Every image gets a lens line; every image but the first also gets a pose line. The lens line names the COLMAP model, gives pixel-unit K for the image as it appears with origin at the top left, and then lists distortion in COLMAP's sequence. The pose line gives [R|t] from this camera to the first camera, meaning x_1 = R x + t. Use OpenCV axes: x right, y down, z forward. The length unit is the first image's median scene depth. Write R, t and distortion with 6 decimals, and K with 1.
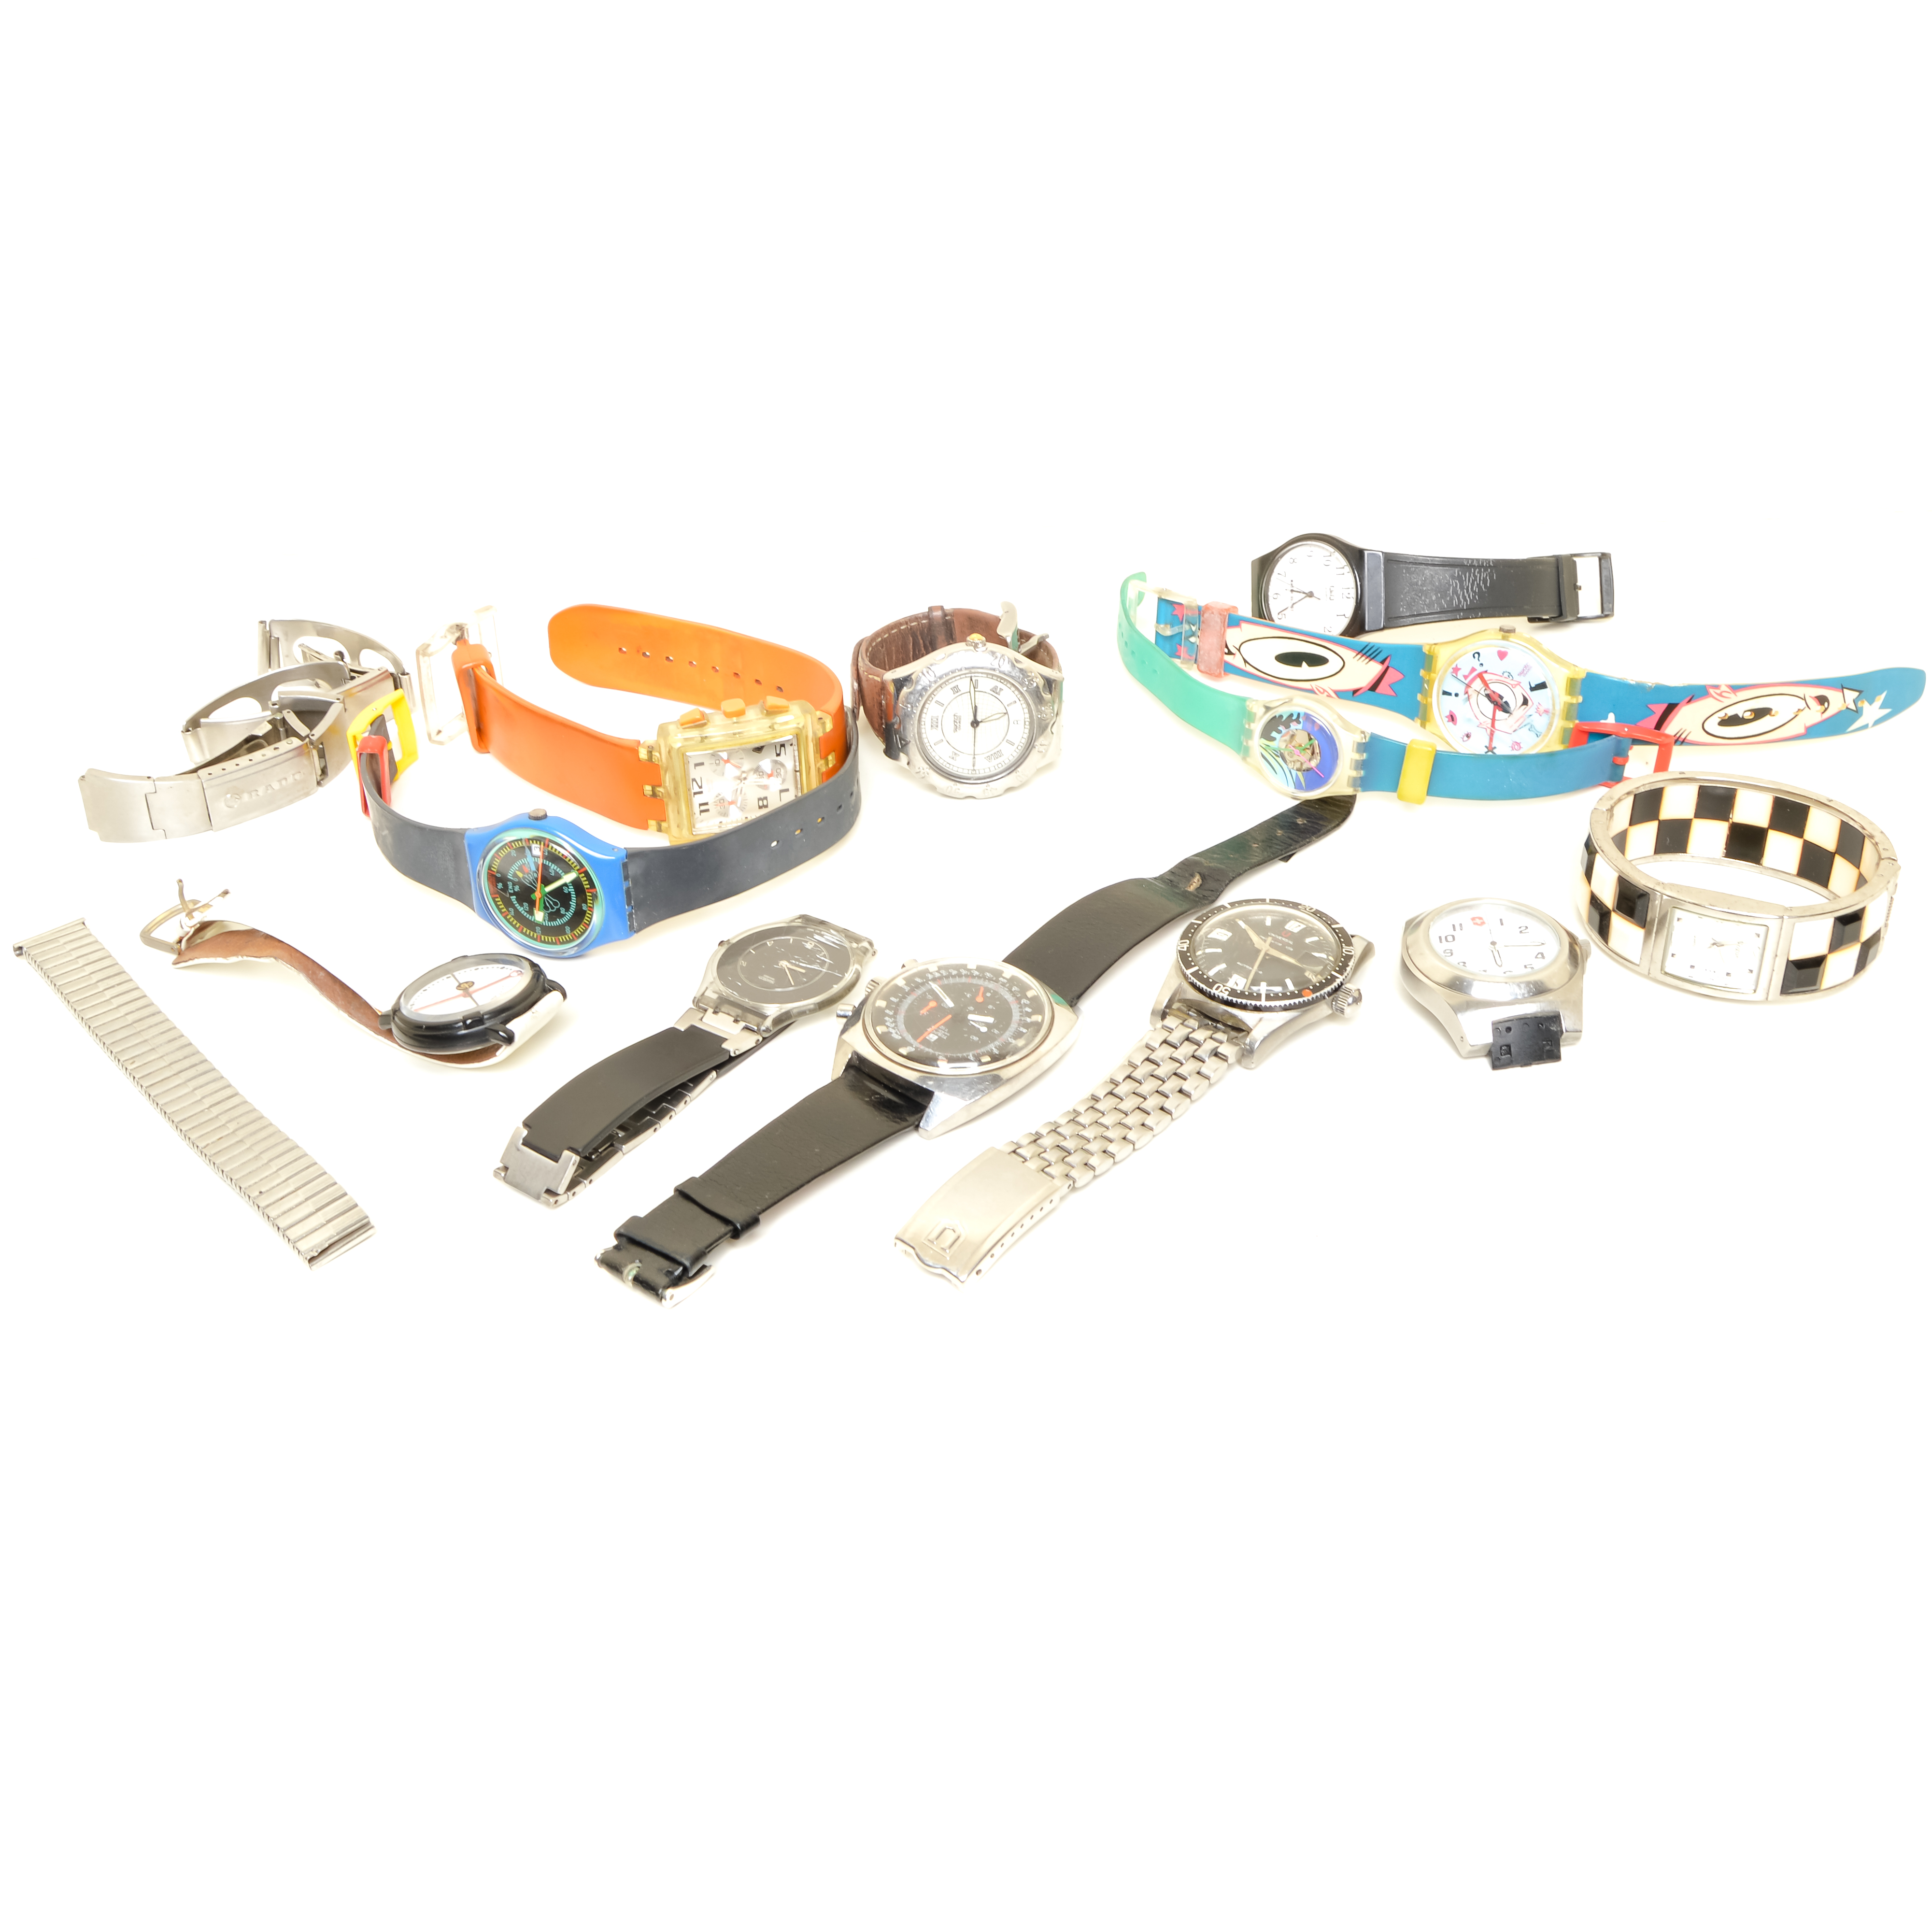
lens RADIAL K [[1980.7, 0, 966.8], [0, 1980.7, 962.9], [0, 0, 1]] dist [-0.087911, 0.000000]
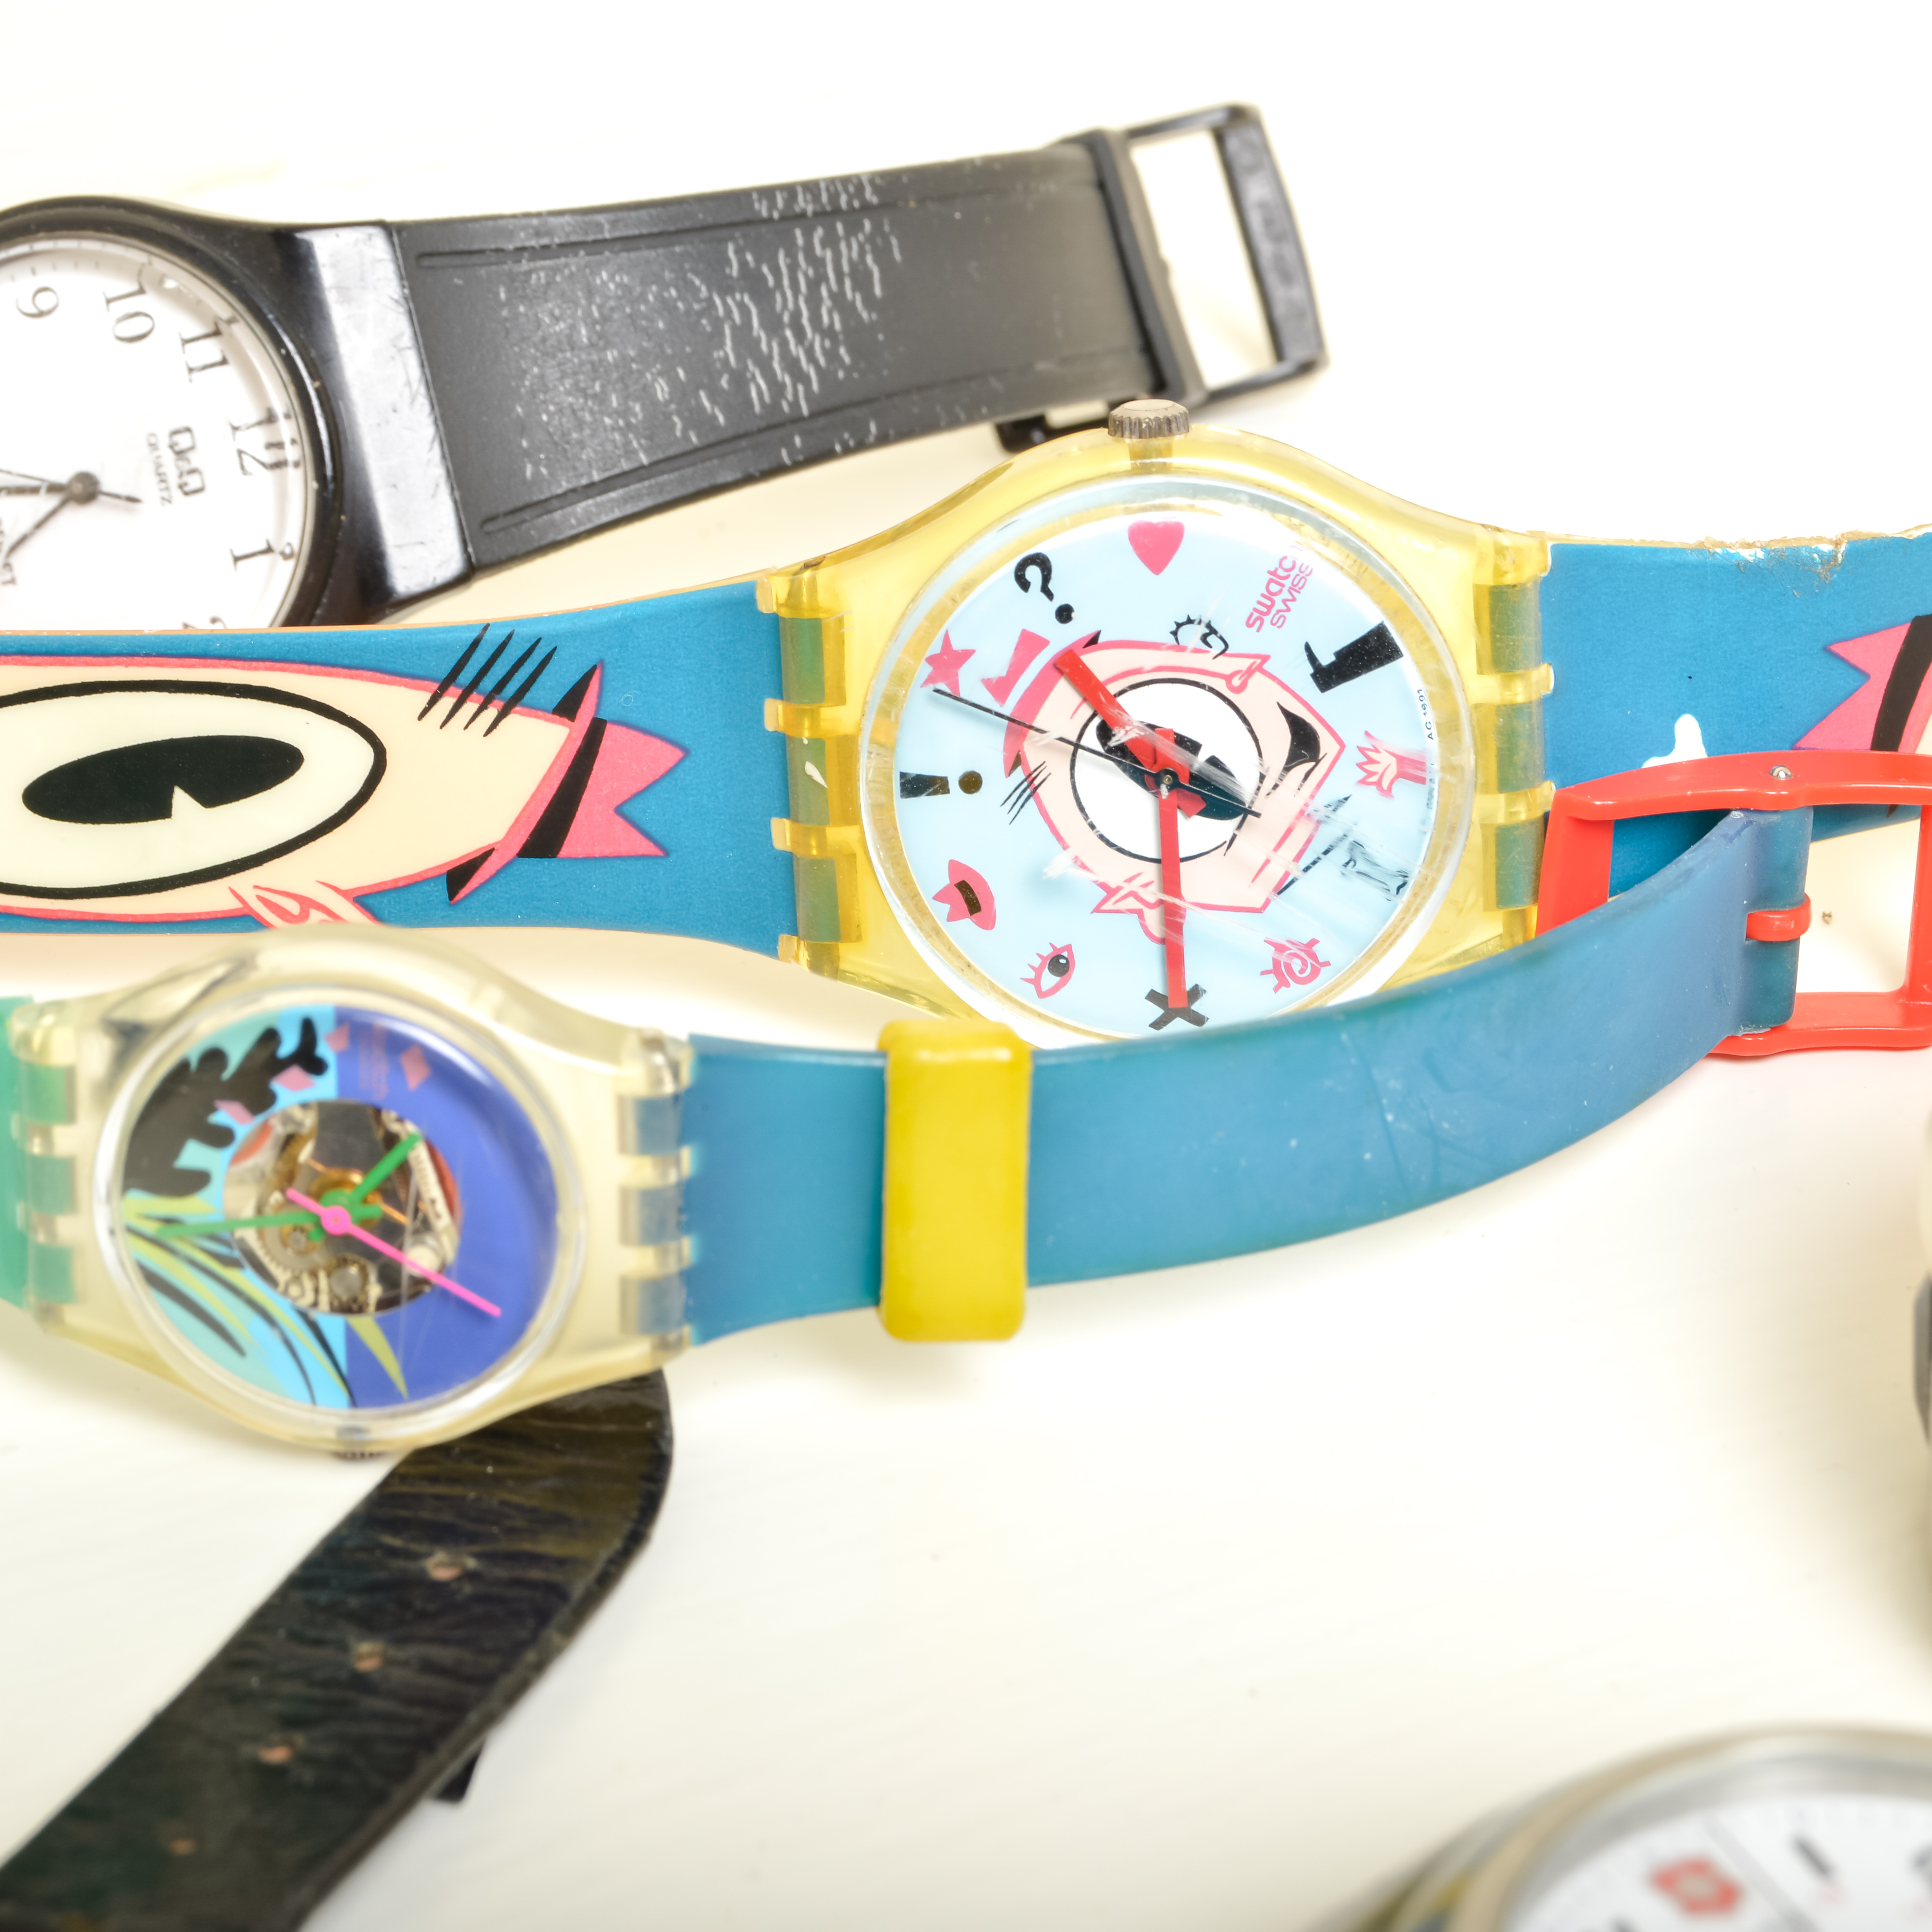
lens RADIAL K [[6281.9, 0, 966.3], [0, 6281.9, 965.8], [0, 0, 1]] dist [0.020938, 0.000000]
pose [[0.907114, -0.199511, 0.370593, 0.001240], [0.252926, 0.962189, -0.101095, -0.052030], [-0.336411, 0.185438, 0.923277, 0.401215]]
